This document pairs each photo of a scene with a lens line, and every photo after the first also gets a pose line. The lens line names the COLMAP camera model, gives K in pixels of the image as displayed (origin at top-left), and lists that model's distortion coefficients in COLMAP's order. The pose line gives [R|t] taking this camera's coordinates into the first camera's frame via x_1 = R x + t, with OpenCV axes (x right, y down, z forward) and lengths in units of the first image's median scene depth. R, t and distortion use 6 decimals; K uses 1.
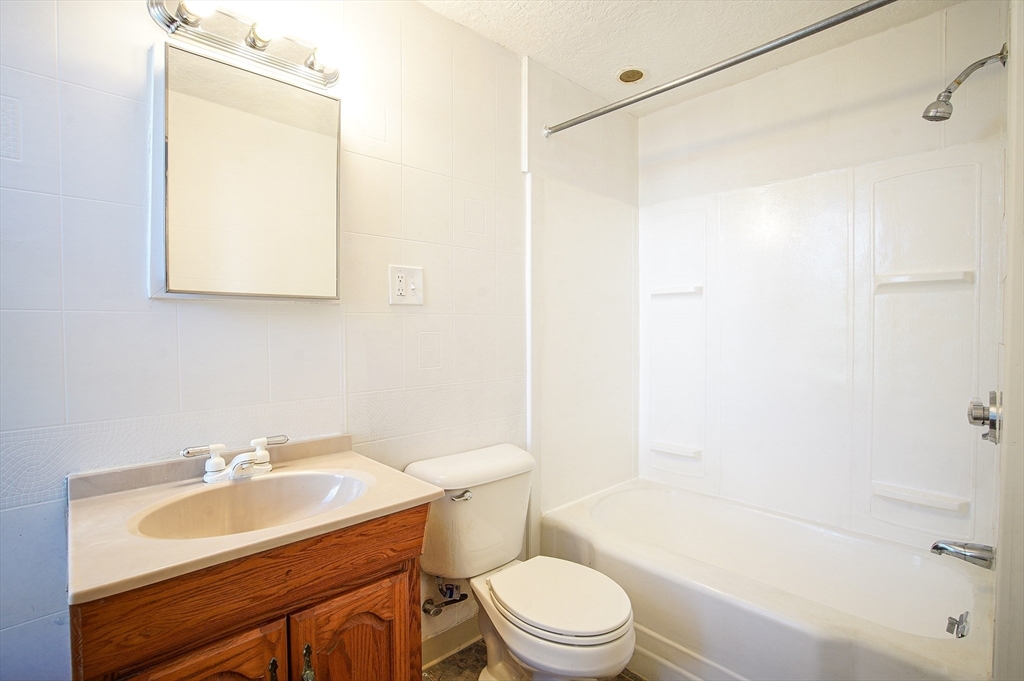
lens RADIAL K [[482.0, 0, 504.5], [0, 482.0, 336.4], [0, 0, 1]] dist [-0.051492, 0.016255]
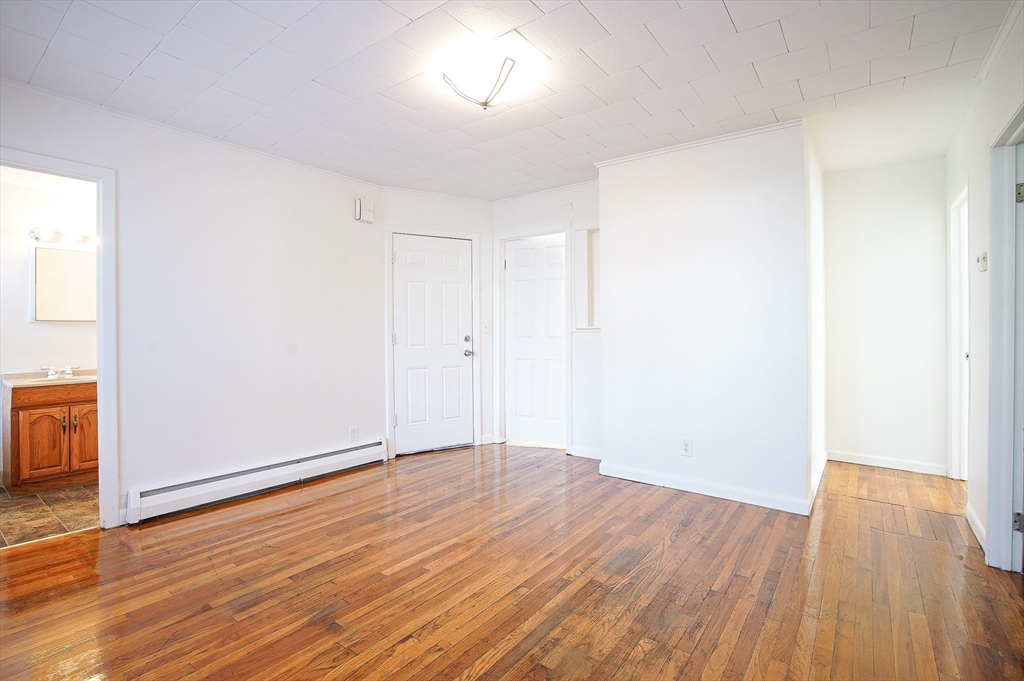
lens RADIAL K [[482.0, 0, 494.0], [0, 482.0, 331.4], [0, 0, 1]] dist [-0.051492, 0.016255]
pose [[0.988858, -0.010007, 0.148527, 2.431311], [0.013018, 0.999729, -0.019319, 0.108871], [-0.148294, 0.021037, 0.988720, -3.322210]]
